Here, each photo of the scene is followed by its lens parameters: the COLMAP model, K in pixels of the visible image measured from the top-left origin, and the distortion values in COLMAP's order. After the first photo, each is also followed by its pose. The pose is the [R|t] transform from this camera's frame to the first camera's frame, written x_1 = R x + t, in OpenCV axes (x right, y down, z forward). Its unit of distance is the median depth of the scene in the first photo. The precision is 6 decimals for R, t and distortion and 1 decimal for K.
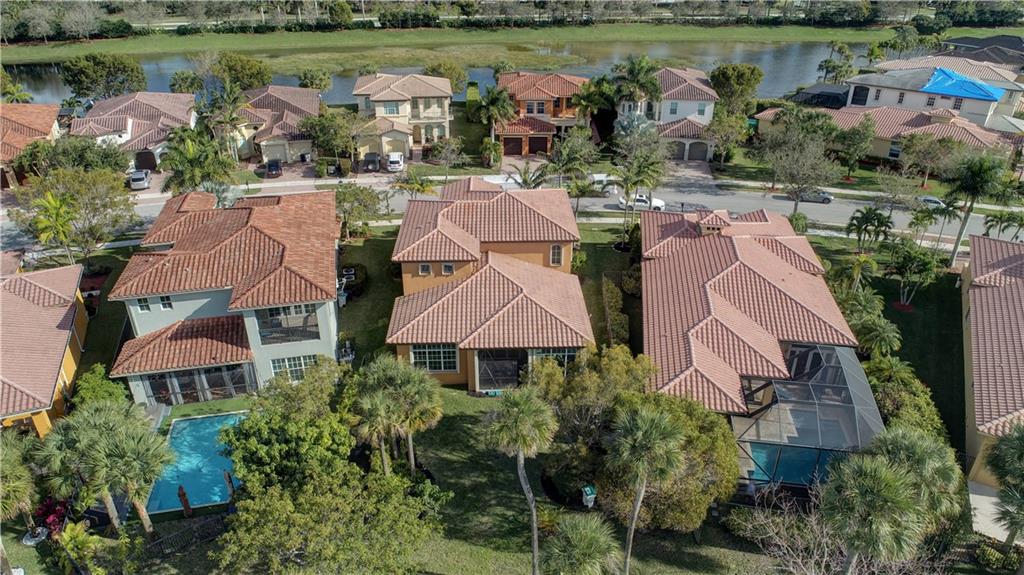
lens RADIAL K [[684.9, 0, 512.0], [0, 684.9, 287.5], [0, 0, 1]] dist [-0.004344, 0.000599]
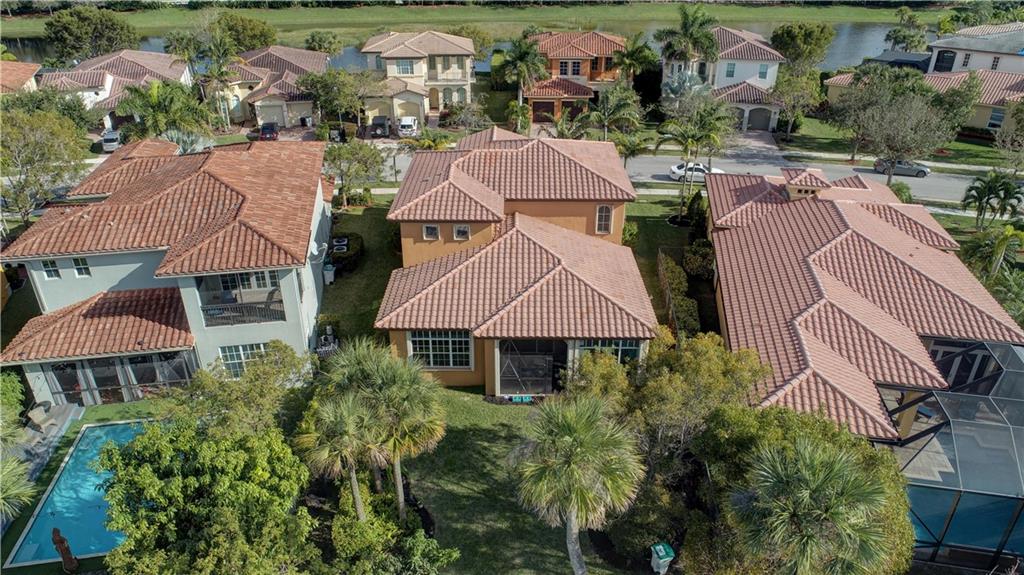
lens RADIAL K [[684.9, 0, 512.0], [0, 684.9, 287.5], [0, 0, 1]] dist [-0.004344, 0.000599]
pose [[0.999335, 0.018275, -0.031560, -0.007405], [-0.018278, 0.999833, 0.000214, 0.018151], [0.031559, 0.000363, 0.999502, 0.139789]]
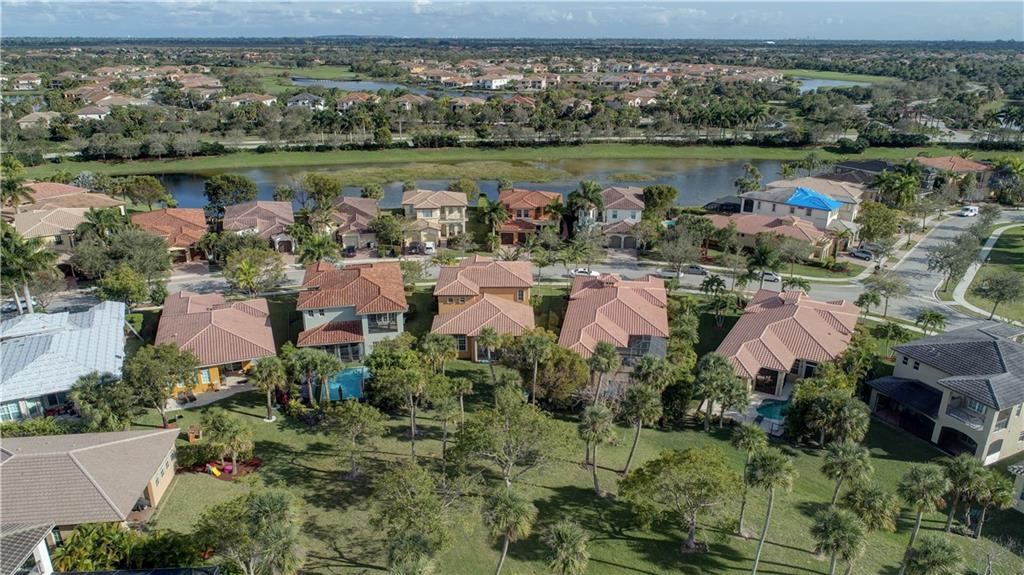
lens RADIAL K [[684.9, 0, 512.0], [0, 684.9, 287.5], [0, 0, 1]] dist [-0.004344, 0.000599]
pose [[0.999715, 0.007930, -0.022501, 0.049499], [-0.010879, 0.990904, -0.134127, 0.108867], [0.021232, 0.134333, 0.990709, -0.506821]]
